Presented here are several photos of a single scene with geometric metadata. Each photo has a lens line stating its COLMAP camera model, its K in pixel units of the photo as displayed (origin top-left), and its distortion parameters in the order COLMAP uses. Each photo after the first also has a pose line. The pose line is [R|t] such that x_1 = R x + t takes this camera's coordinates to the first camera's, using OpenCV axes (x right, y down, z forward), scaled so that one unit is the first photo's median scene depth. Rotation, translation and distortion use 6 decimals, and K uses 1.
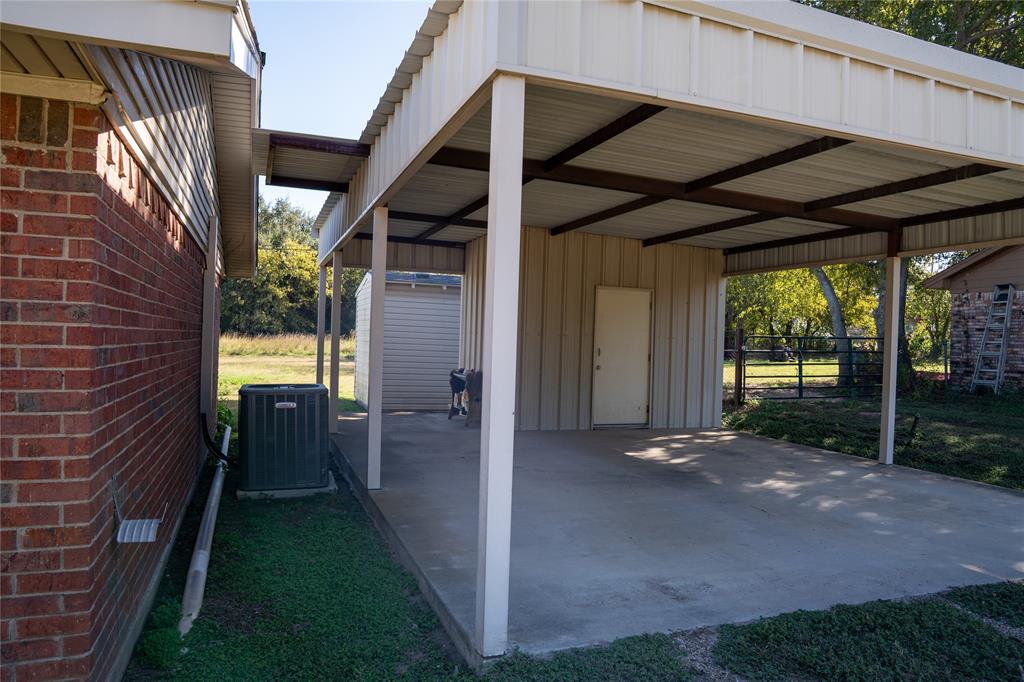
lens RADIAL K [[710.6, 0, 512.0], [0, 710.6, 341.0], [0, 0, 1]] dist [-0.132910, 0.104603]
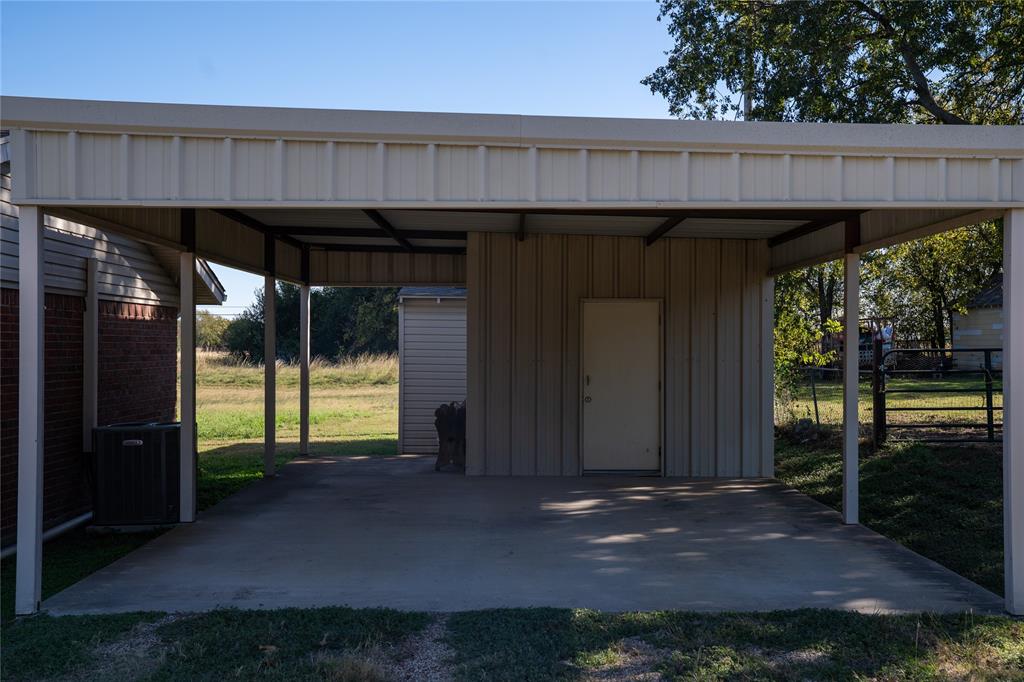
lens RADIAL K [[1129.8, 0, 512.0], [0, 1129.8, 341.0], [0, 0, 1]] dist [0.069268, 0.007733]
pose [[0.939101, -0.029578, -0.342367, 0.471987], [0.025910, 0.999547, -0.015284, -0.011279], [0.342664, 0.005482, 0.939442, -0.236472]]
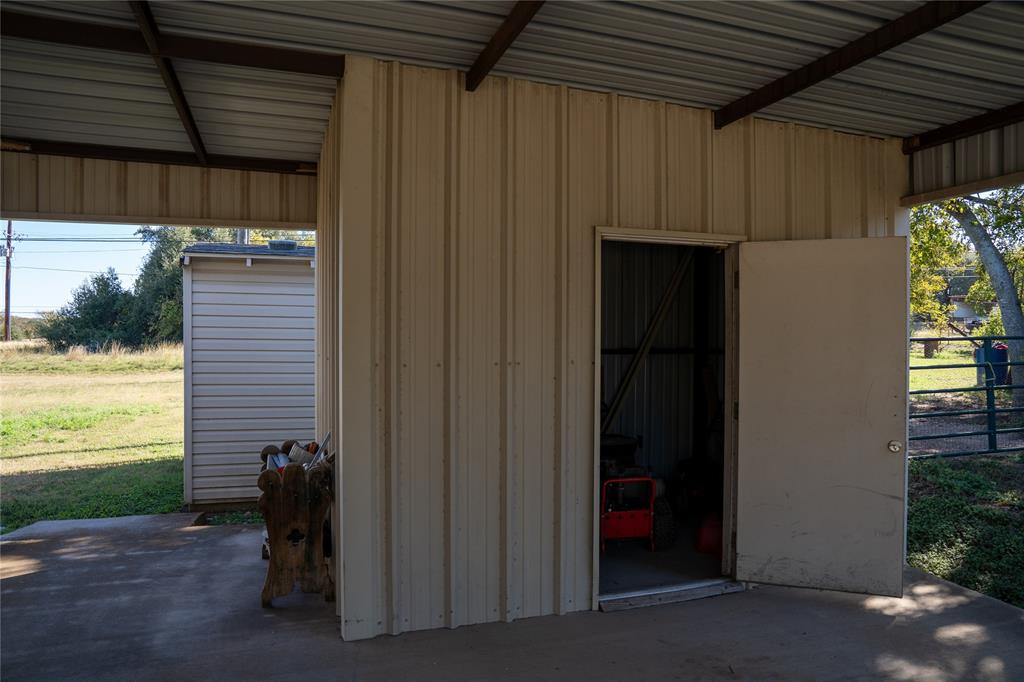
lens RADIAL K [[710.6, 0, 512.0], [0, 710.6, 341.0], [0, 0, 1]] dist [-0.132910, 0.104603]
pose [[0.999242, -0.028733, -0.026246, 0.079985], [0.028863, 0.999573, 0.004568, -0.020640], [0.026103, -0.005322, 0.999645, 0.607672]]
